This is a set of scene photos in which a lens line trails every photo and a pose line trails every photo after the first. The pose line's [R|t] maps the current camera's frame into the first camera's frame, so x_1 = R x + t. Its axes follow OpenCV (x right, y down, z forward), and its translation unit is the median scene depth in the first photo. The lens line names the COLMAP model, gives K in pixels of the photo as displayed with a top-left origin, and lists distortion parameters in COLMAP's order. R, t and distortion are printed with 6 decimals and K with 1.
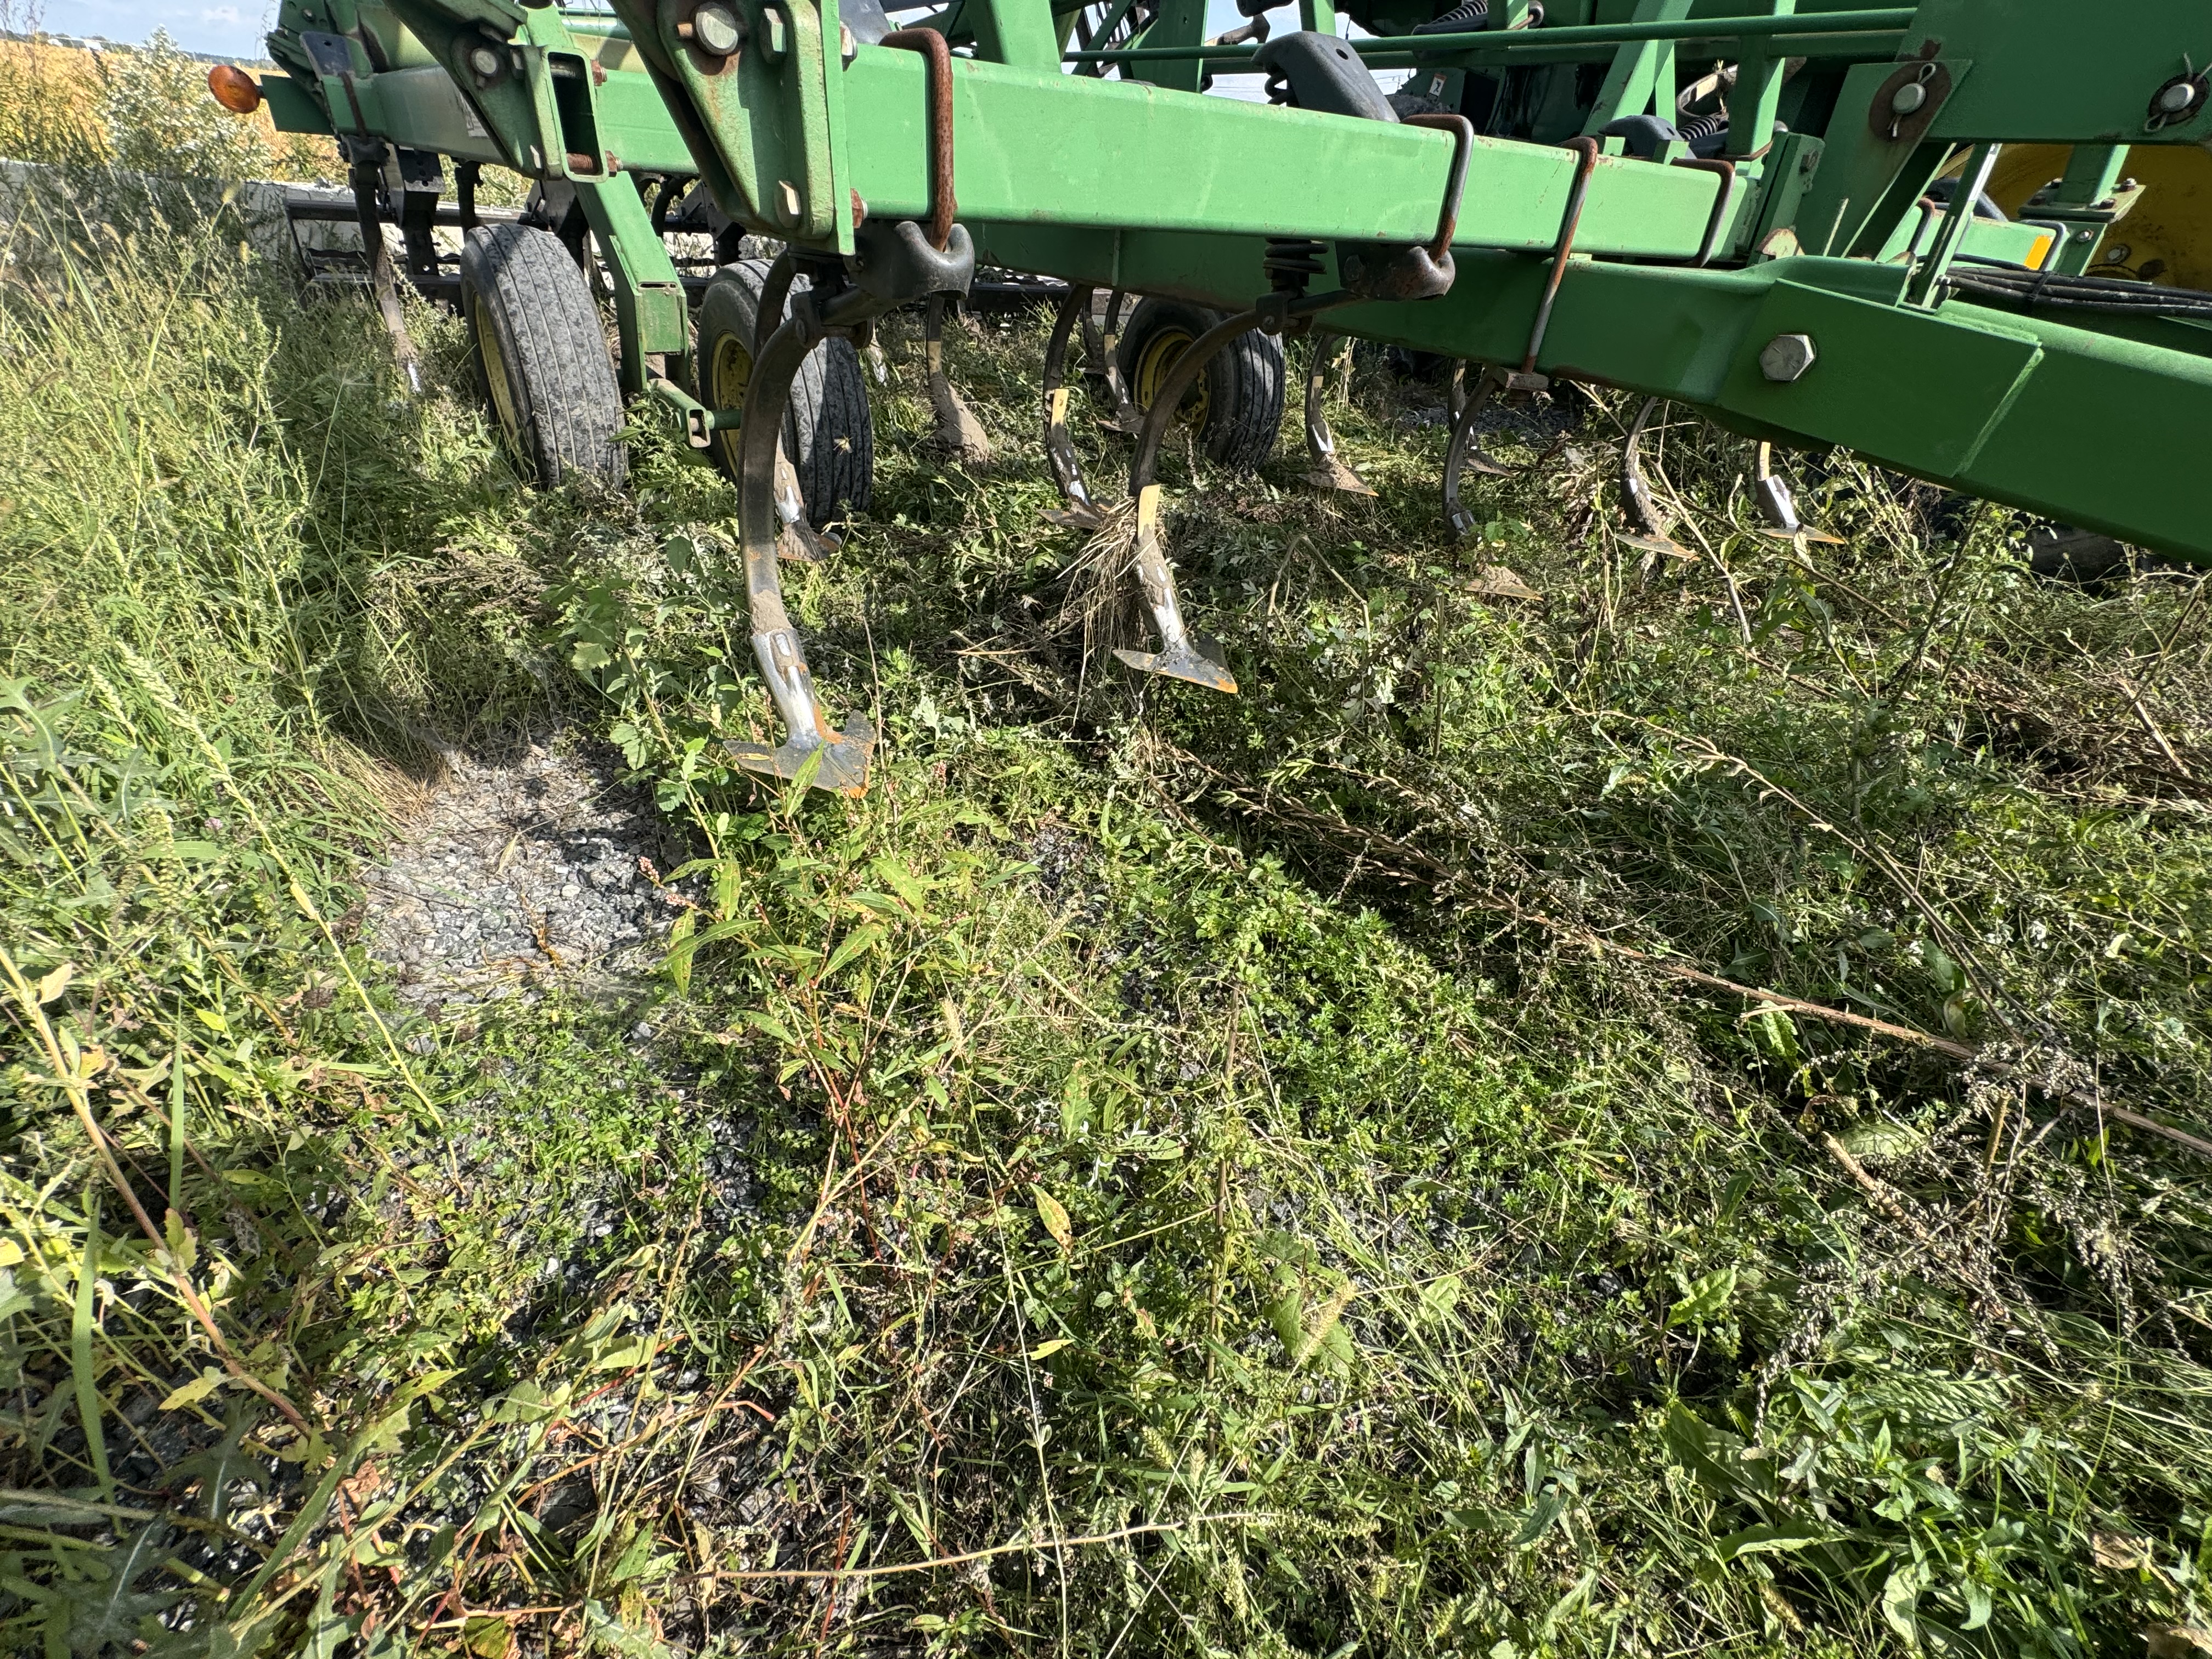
lens RADIAL K [[983.2, 0, 1103.6], [0, 983.2, 820.5], [0, 0, 1]] dist [-0.004339, -0.000539]
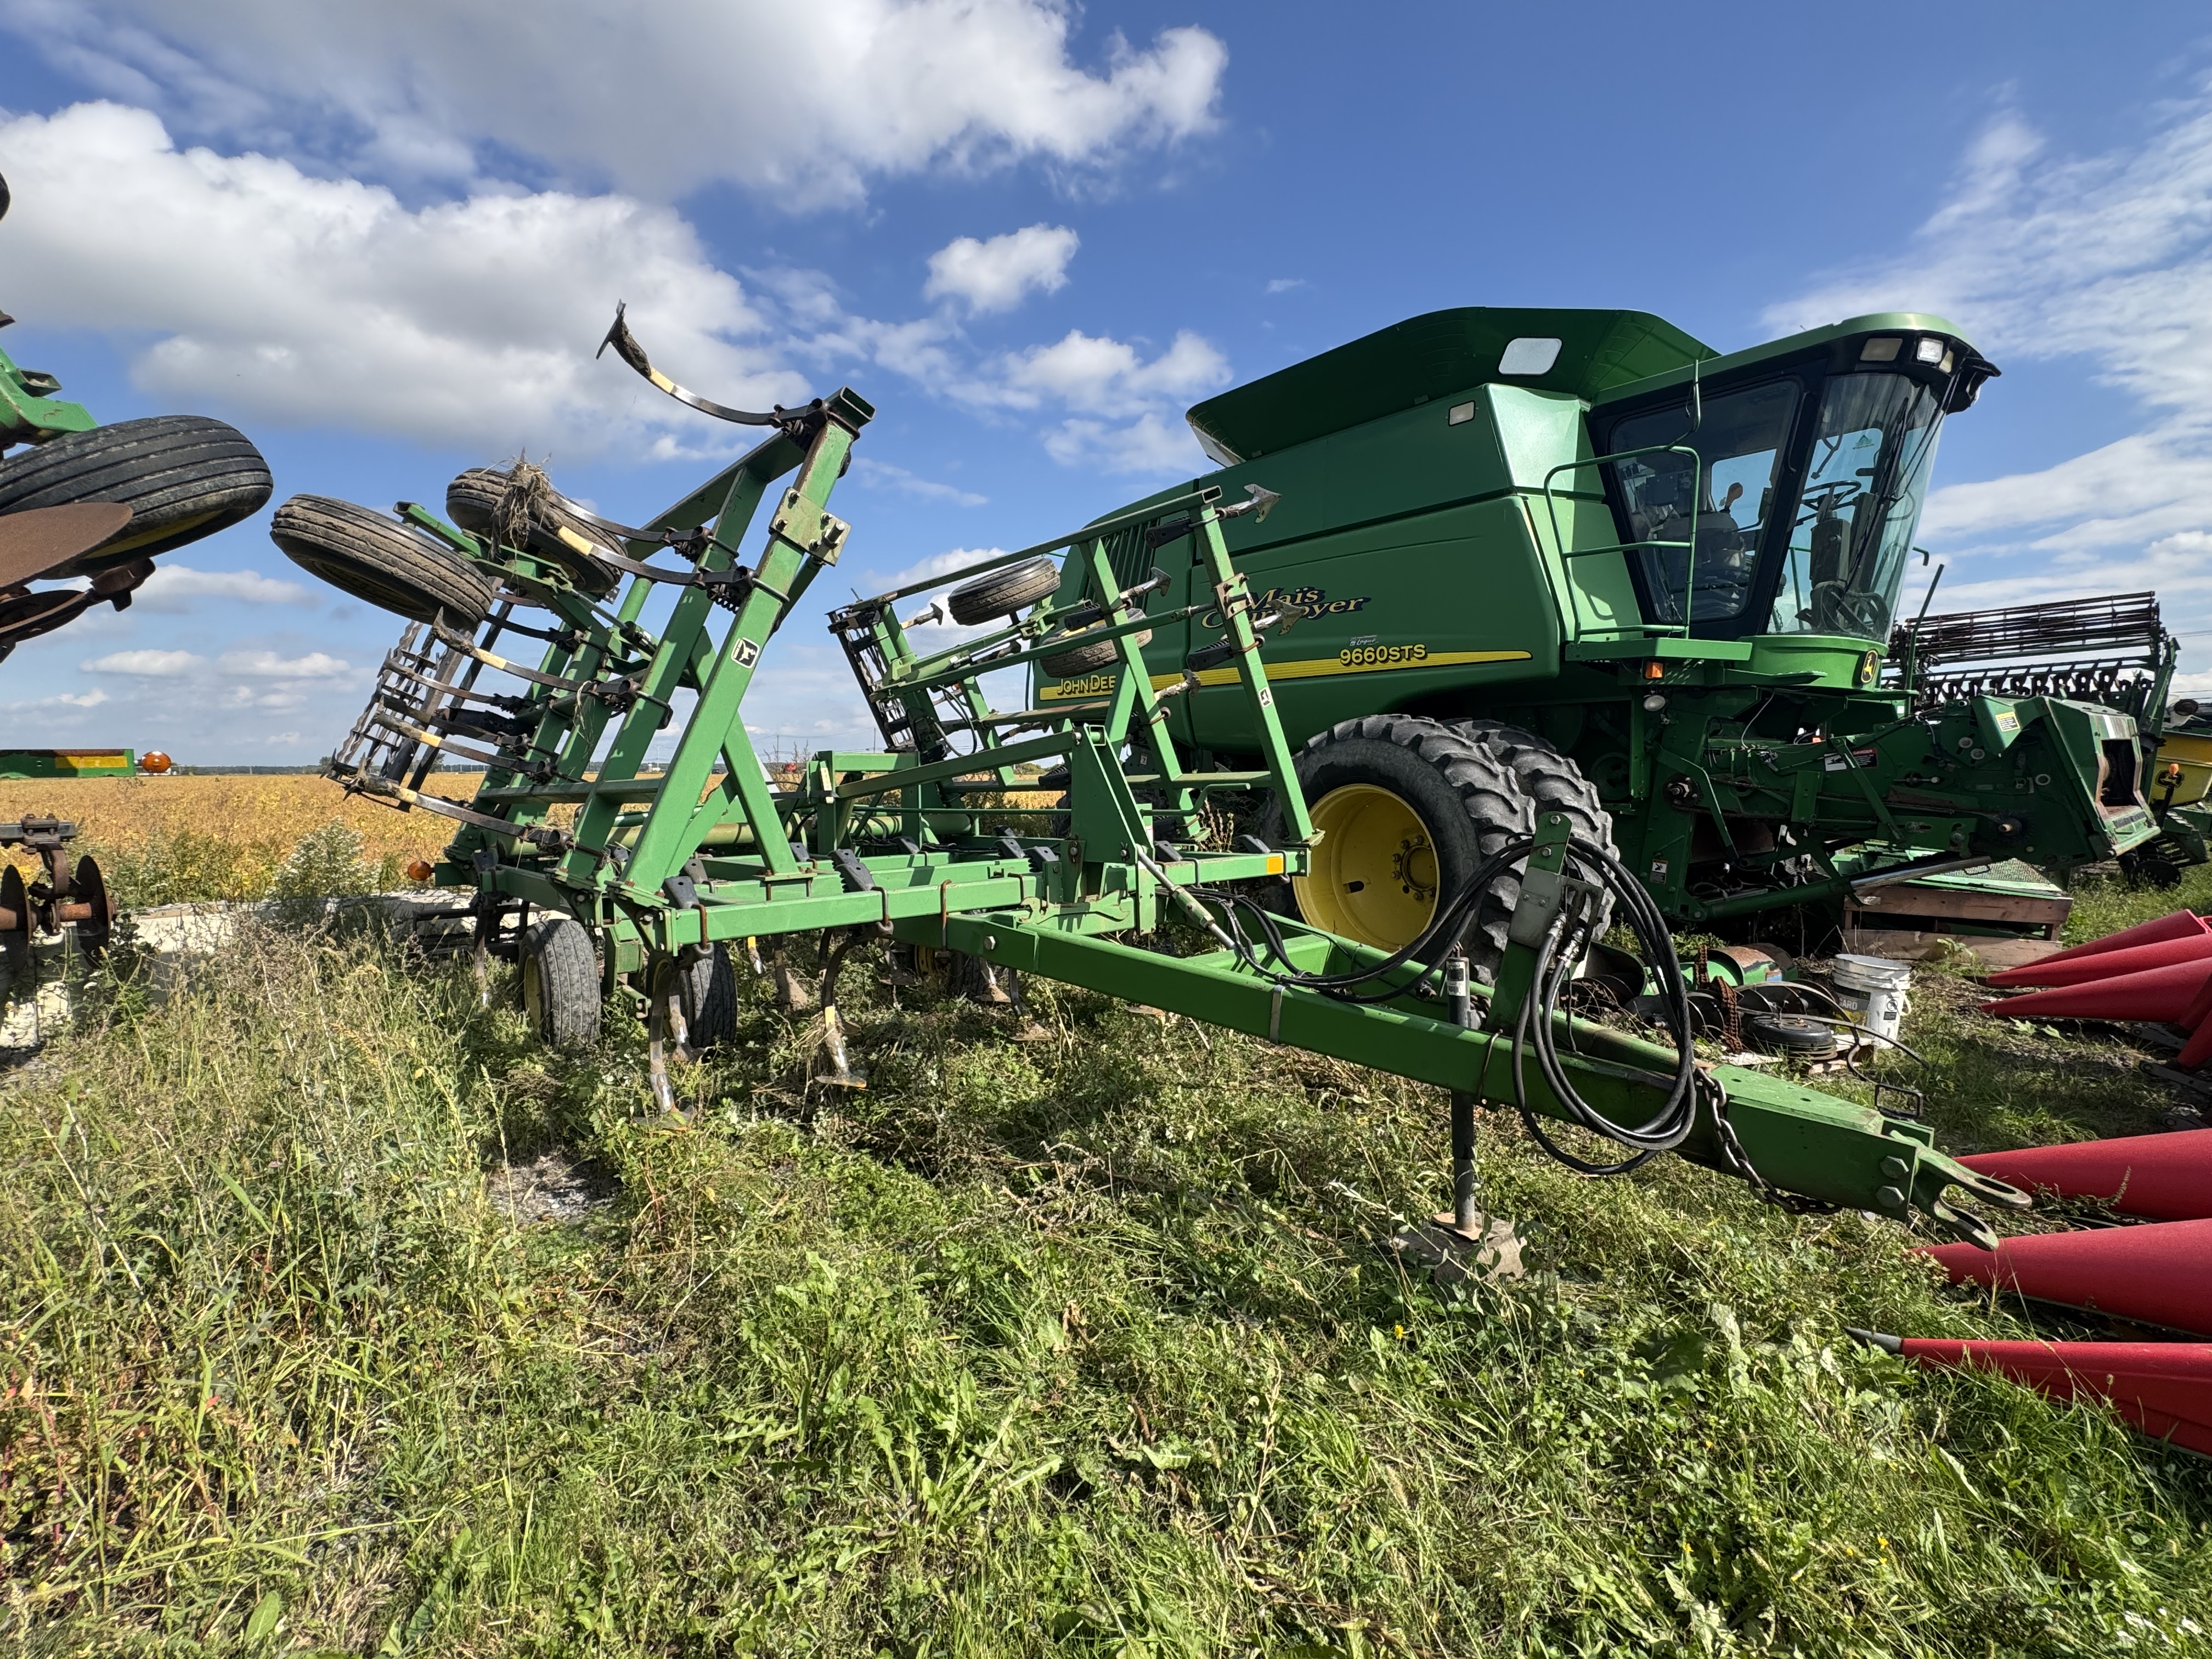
lens RADIAL K [[983.2, 0, 1103.6], [0, 983.2, 820.5], [0, 0, 1]] dist [-0.004339, -0.000539]
pose [[0.992602, -0.095348, 0.075162, 0.465065], [0.120393, 0.852995, -0.507843, 0.462411], [-0.015691, 0.513135, 0.858165, -1.054725]]
